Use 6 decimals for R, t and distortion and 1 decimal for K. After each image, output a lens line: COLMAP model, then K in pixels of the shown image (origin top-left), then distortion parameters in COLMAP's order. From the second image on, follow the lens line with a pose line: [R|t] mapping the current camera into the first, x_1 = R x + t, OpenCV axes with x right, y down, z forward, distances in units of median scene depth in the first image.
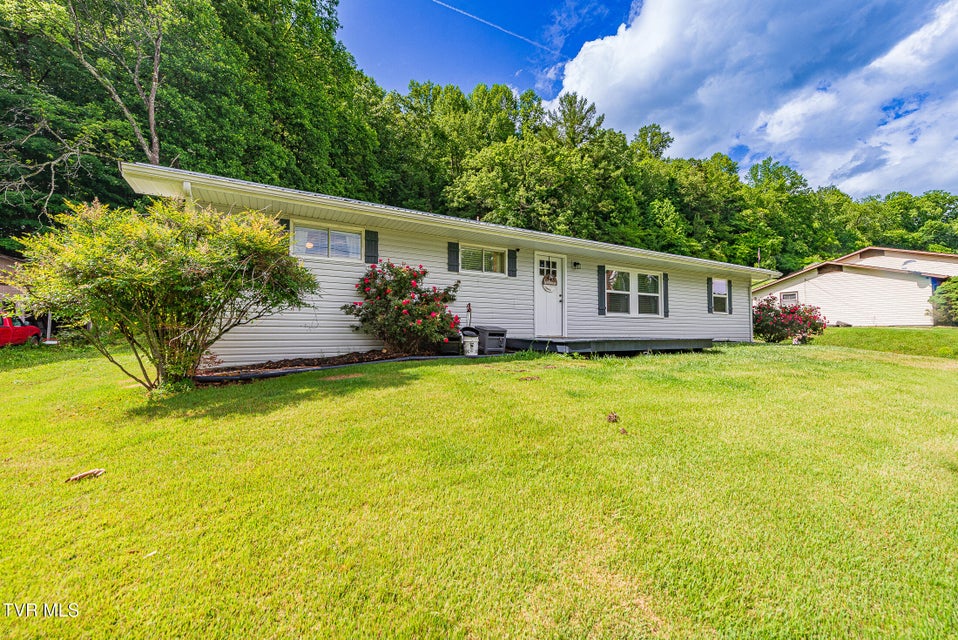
lens RADIAL K [[383.7, 0, 481.4], [0, 383.7, 328.5], [0, 0, 1]] dist [0.012143, -0.002656]
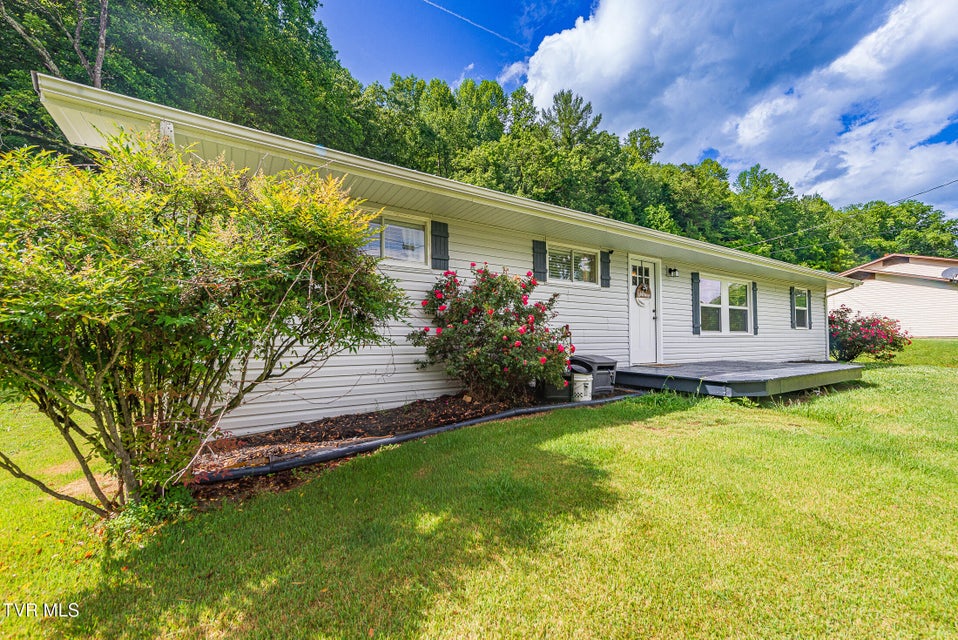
lens RADIAL K [[383.7, 0, 477.2], [0, 383.7, 340.7], [0, 0, 1]] dist [0.012143, -0.002656]
pose [[0.998018, -0.010214, 0.062092, -0.148645], [0.009494, 0.999884, 0.011880, -0.027875], [-0.062206, -0.011267, 0.998000, 0.173210]]
